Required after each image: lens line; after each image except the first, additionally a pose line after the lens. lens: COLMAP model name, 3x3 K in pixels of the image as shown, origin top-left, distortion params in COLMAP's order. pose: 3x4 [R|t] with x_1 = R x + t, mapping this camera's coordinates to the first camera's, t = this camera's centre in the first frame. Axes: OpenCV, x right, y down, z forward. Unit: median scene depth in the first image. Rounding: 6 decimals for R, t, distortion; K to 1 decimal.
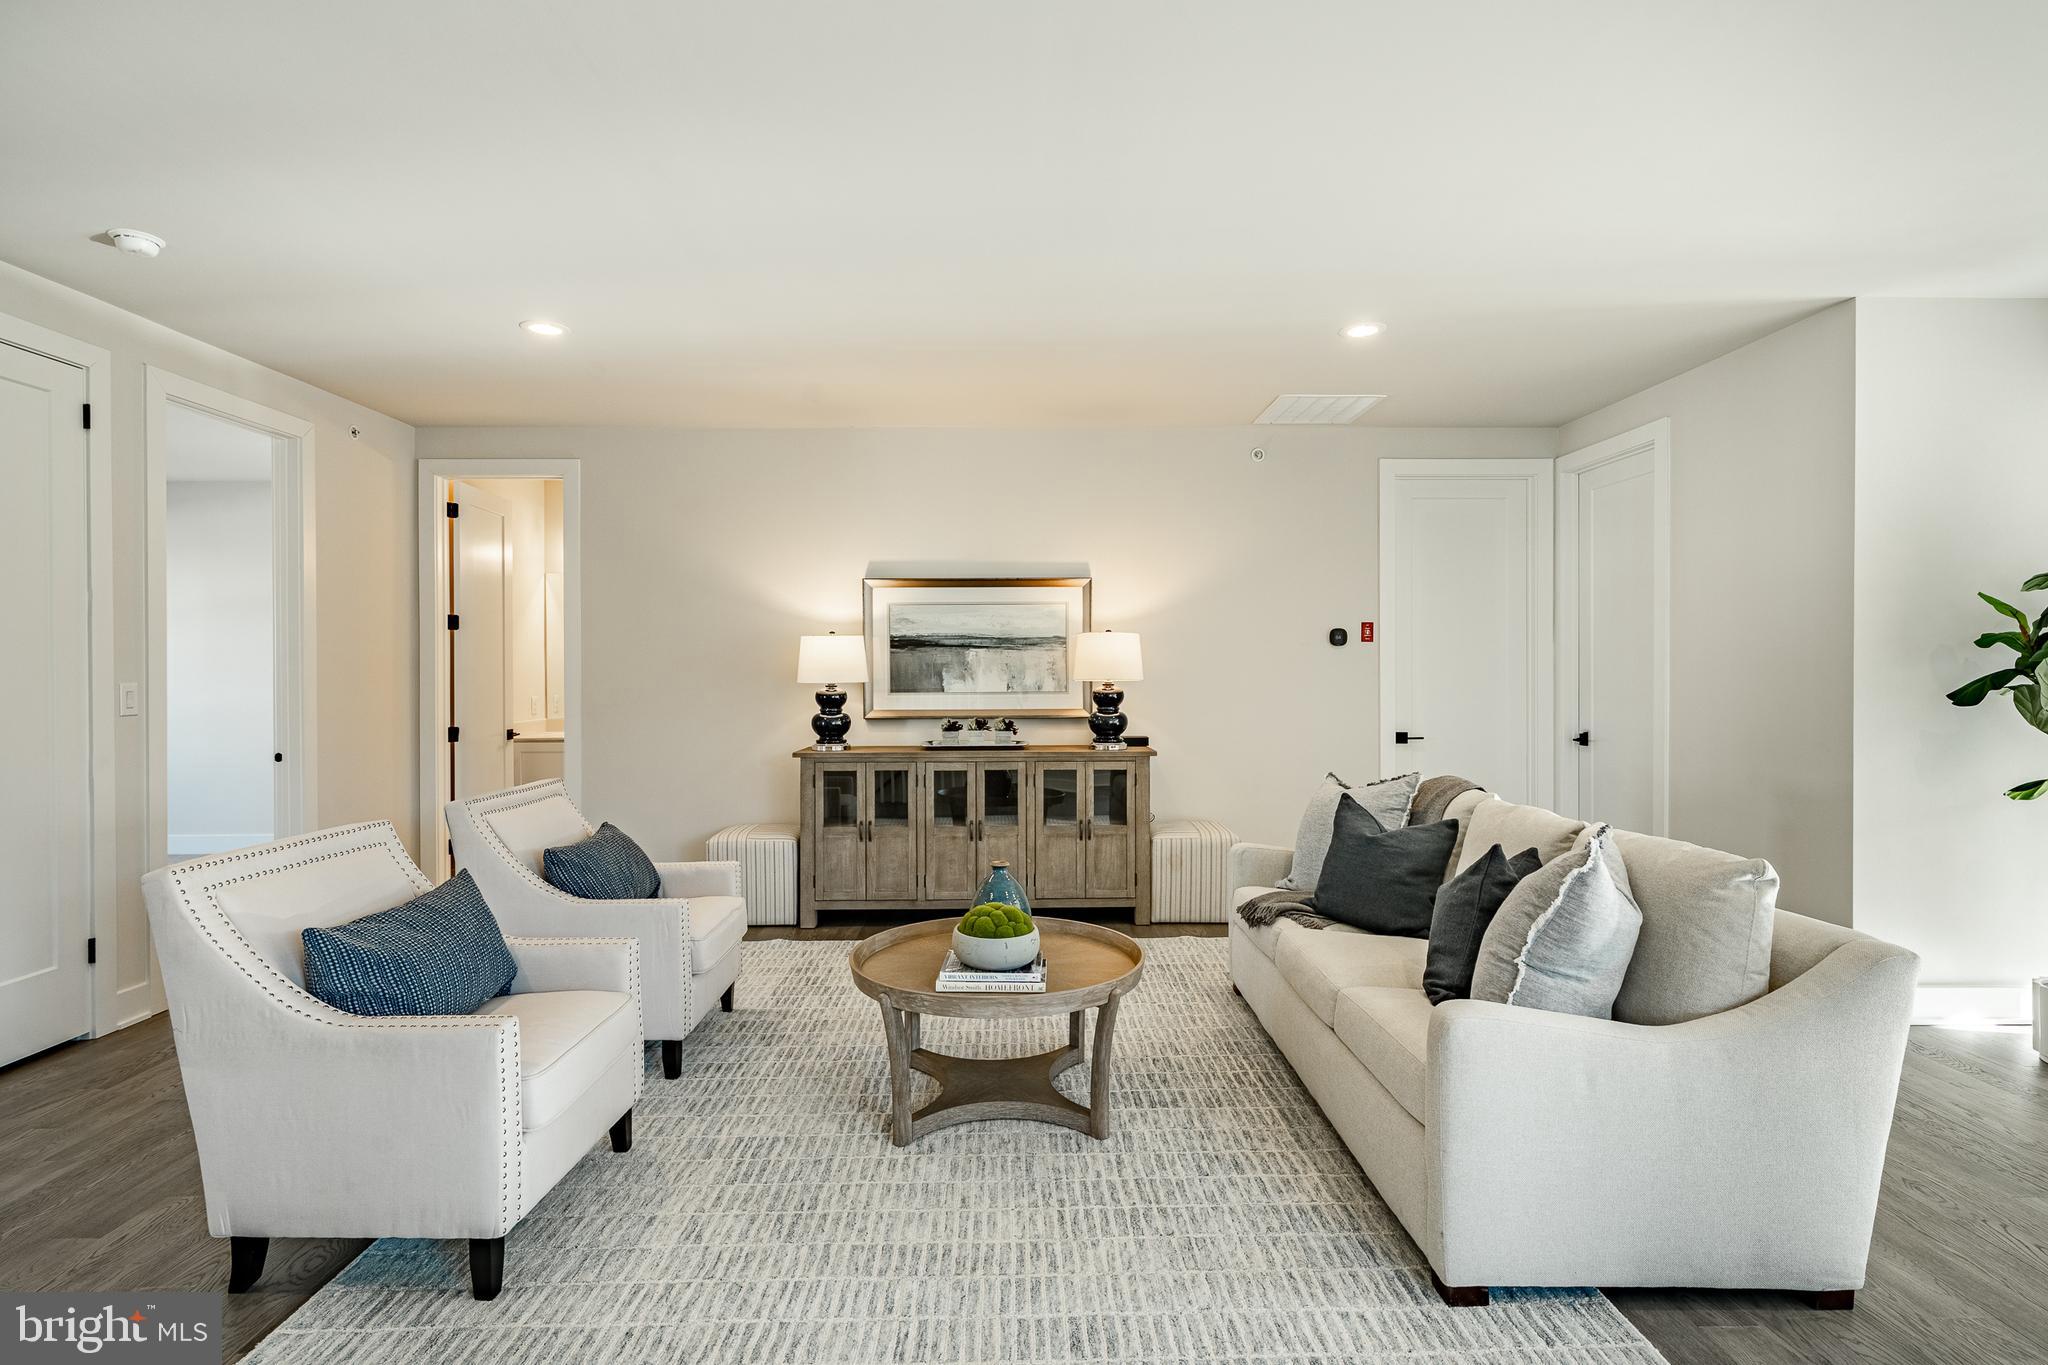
lens RADIAL K [[1024.3, 0, 1038.0], [0, 1024.3, 674.0], [0, 0, 1]] dist [-0.000581, -0.000516]
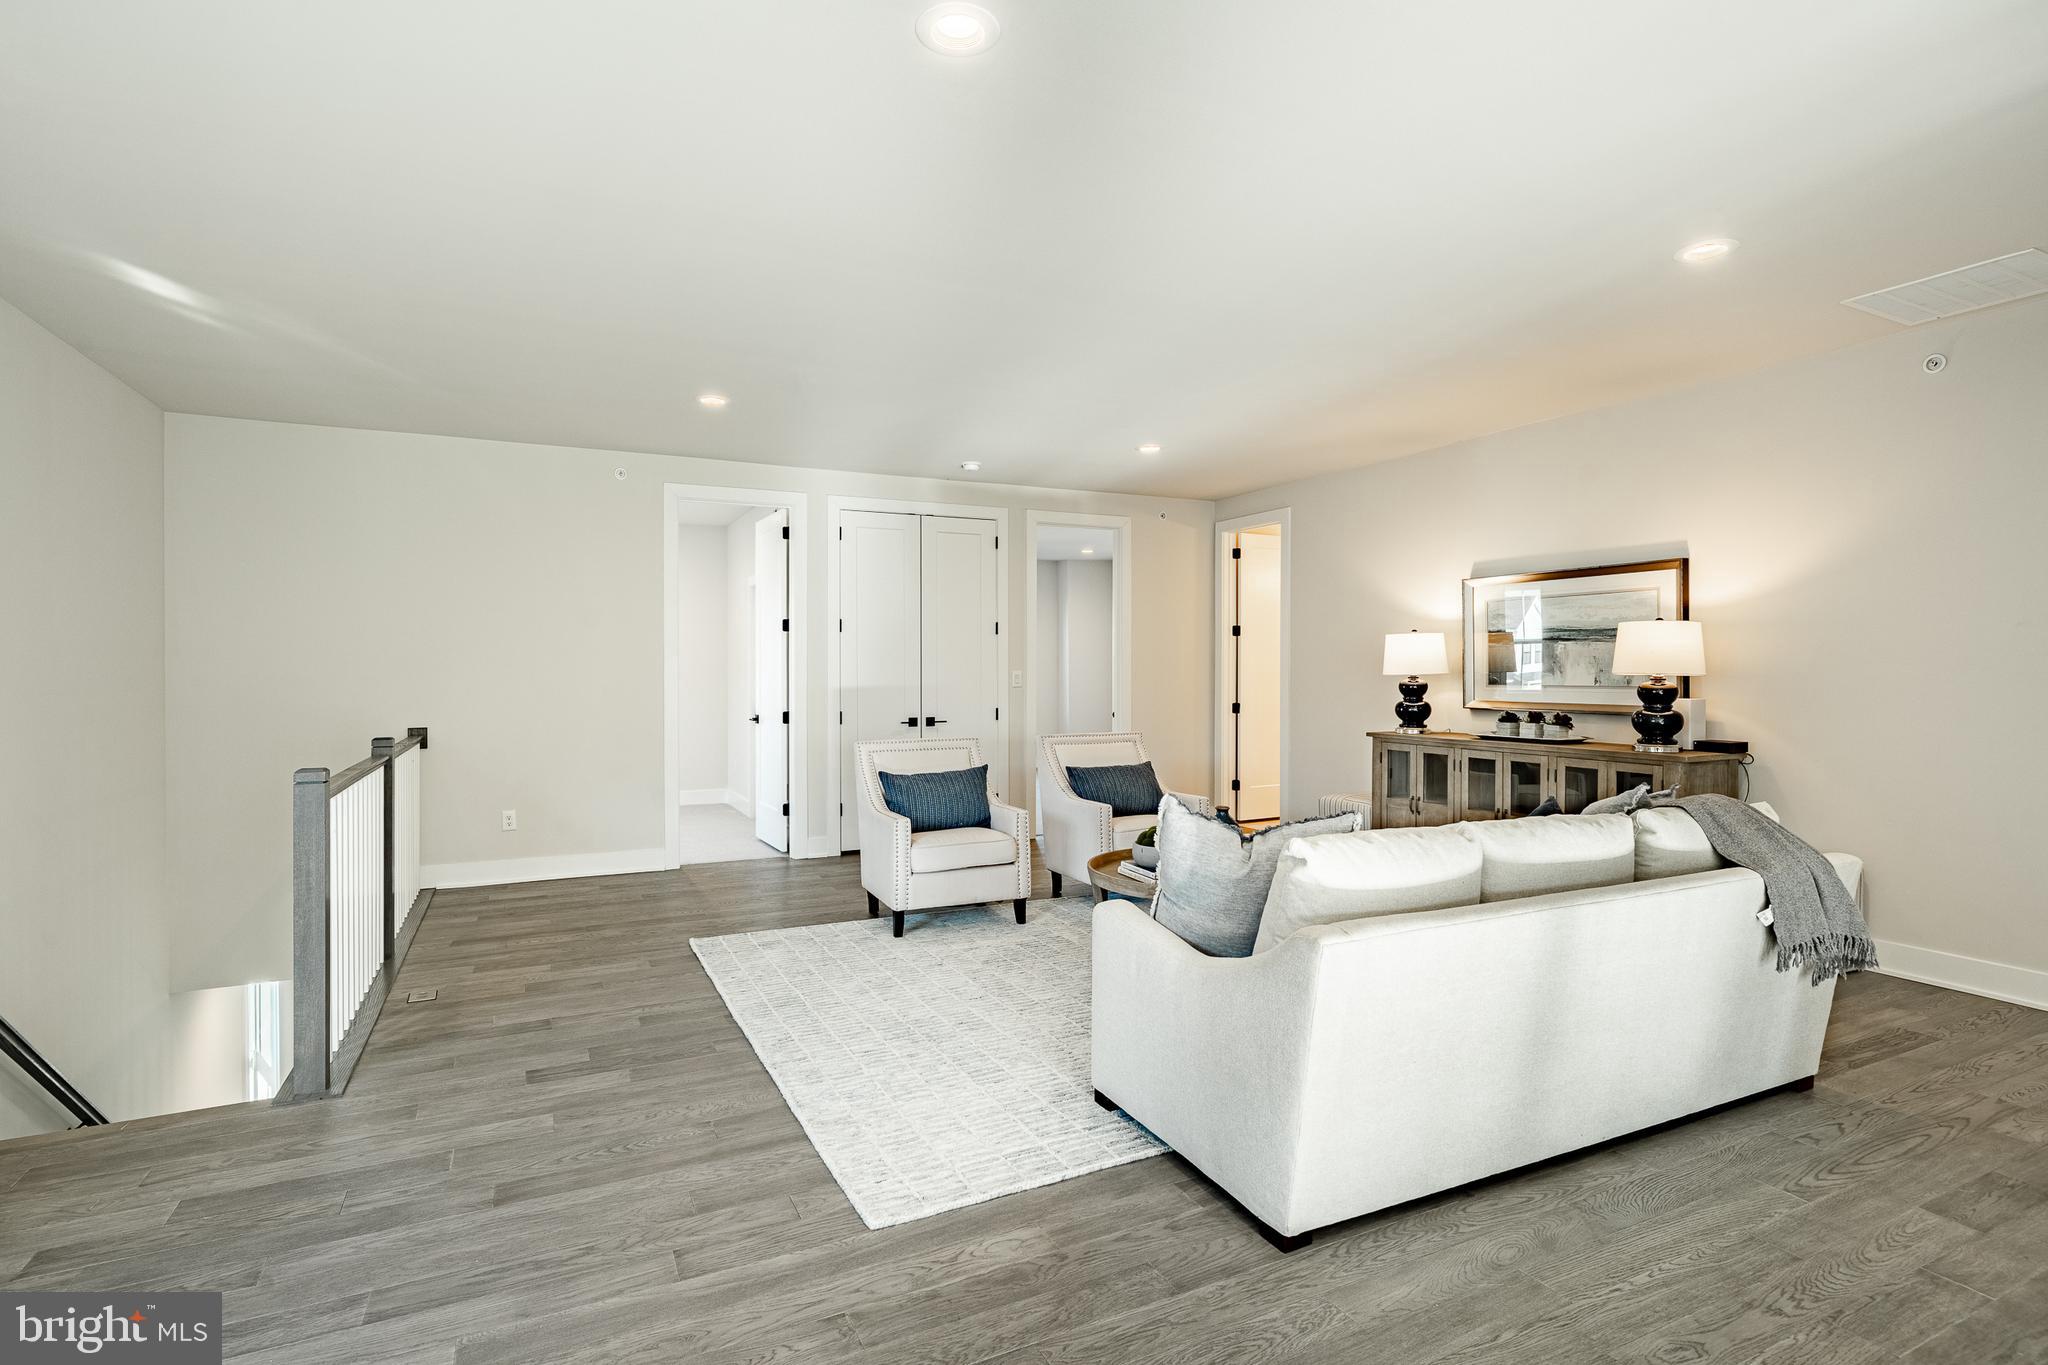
lens RADIAL K [[1024.3, 0, 973.7], [0, 1024.3, 669.5], [0, 0, 1]] dist [-0.000581, -0.000516]
pose [[0.380258, 0.003319, -0.924874, 0.672133], [-0.000005, 0.999994, 0.003586, -0.001246], [0.924880, -0.001359, 0.380256, 0.112122]]
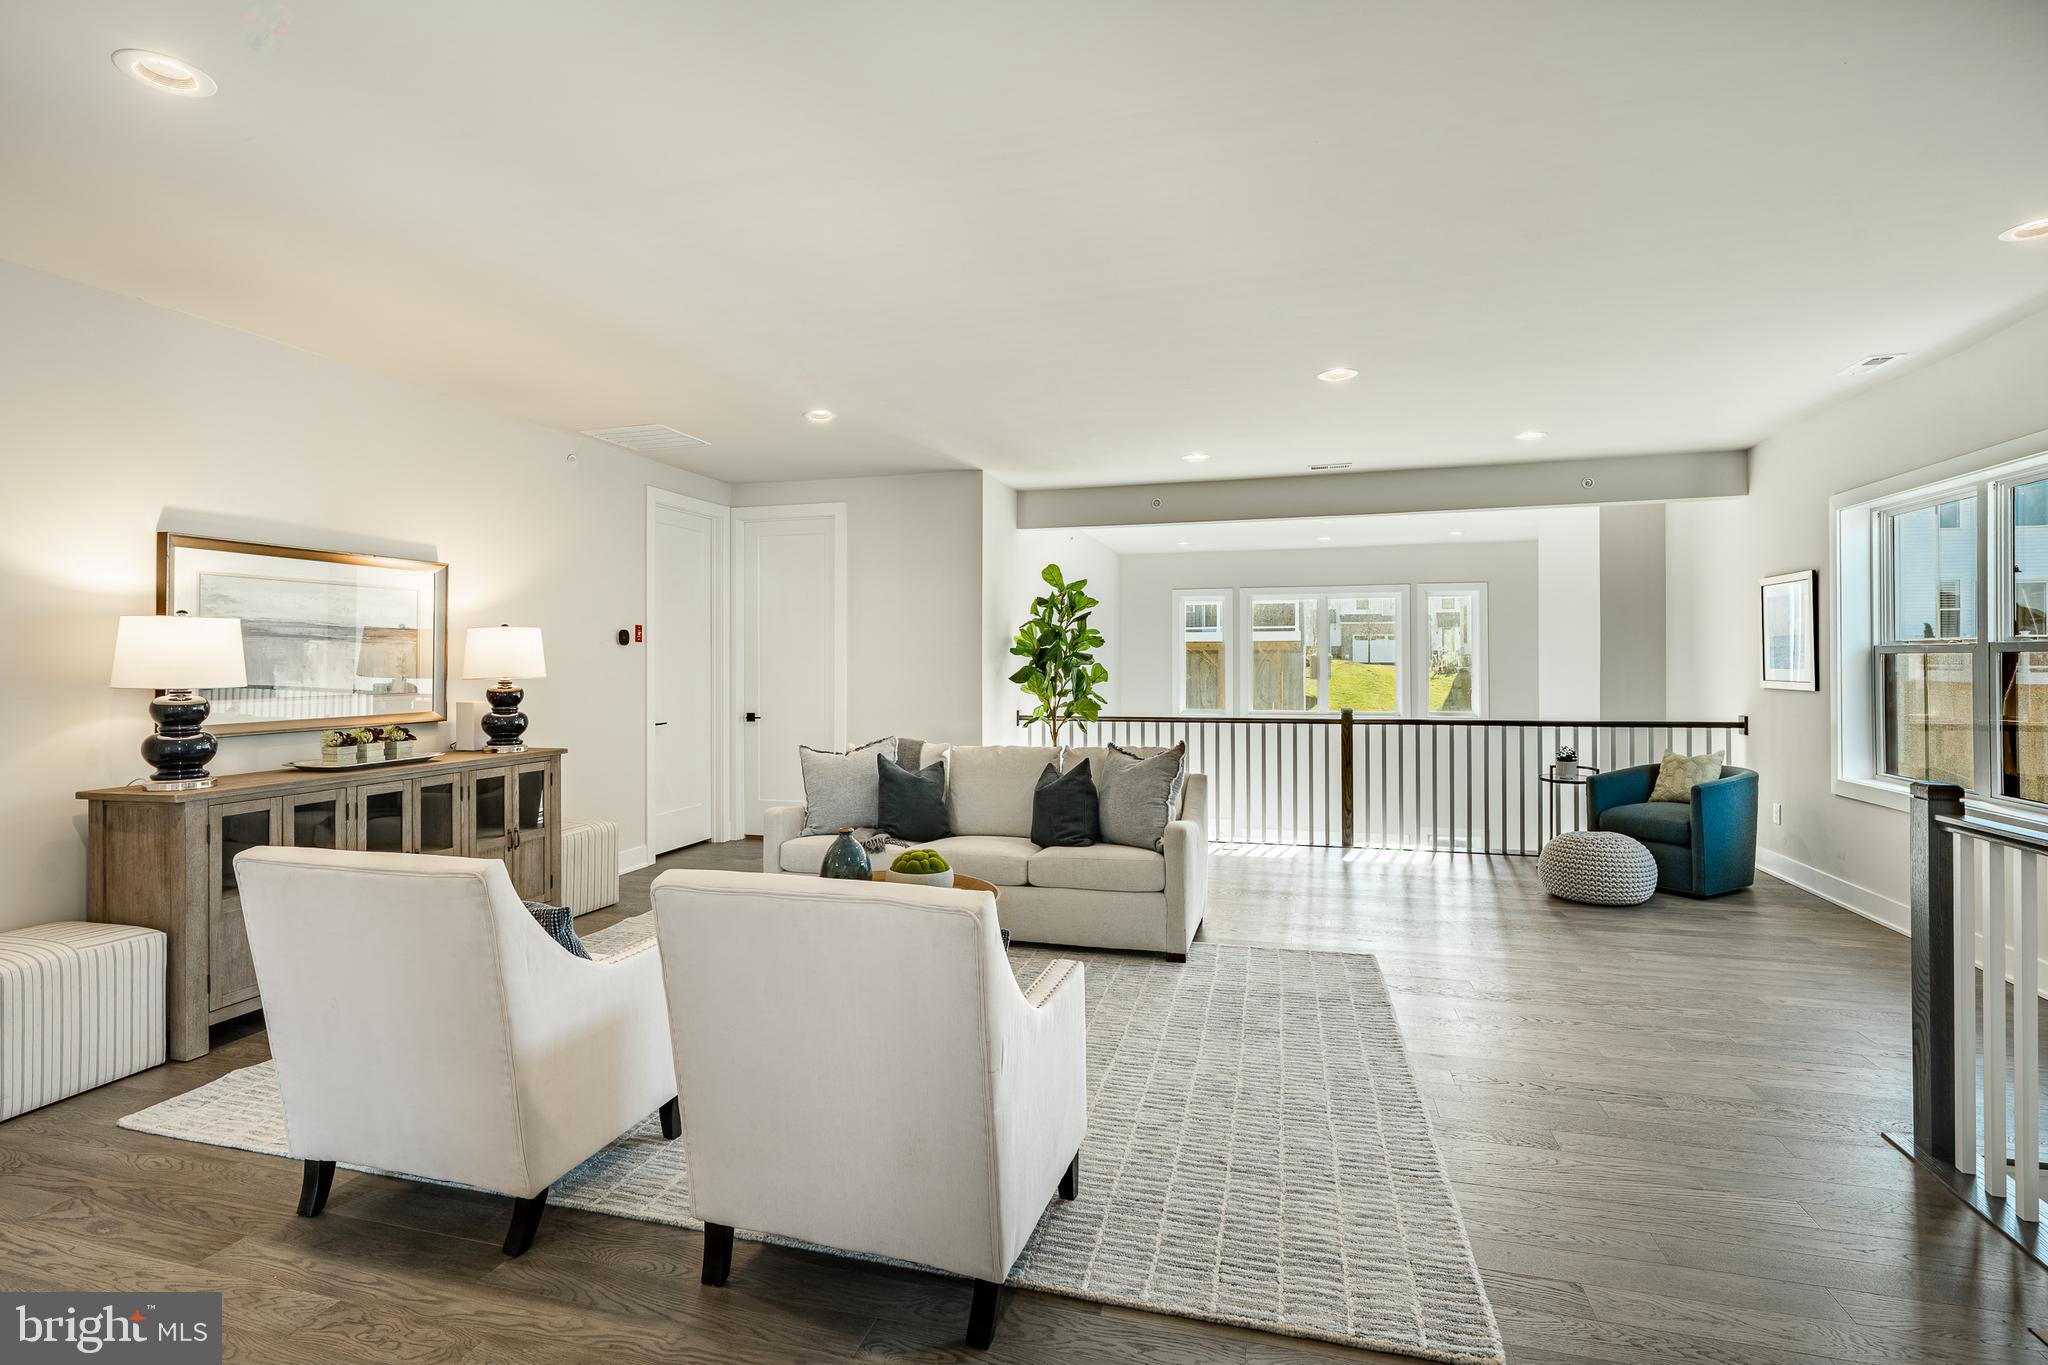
lens RADIAL K [[967.4, 0, 1033.4], [0, 967.4, 671.0], [0, 0, 1]] dist [0.000129, -0.003603]
pose [[0.289451, -0.007218, 0.957166, -0.640988], [0.019171, 0.999815, 0.001743, 0.007597], [-0.957001, 0.017845, 0.289536, 0.290334]]
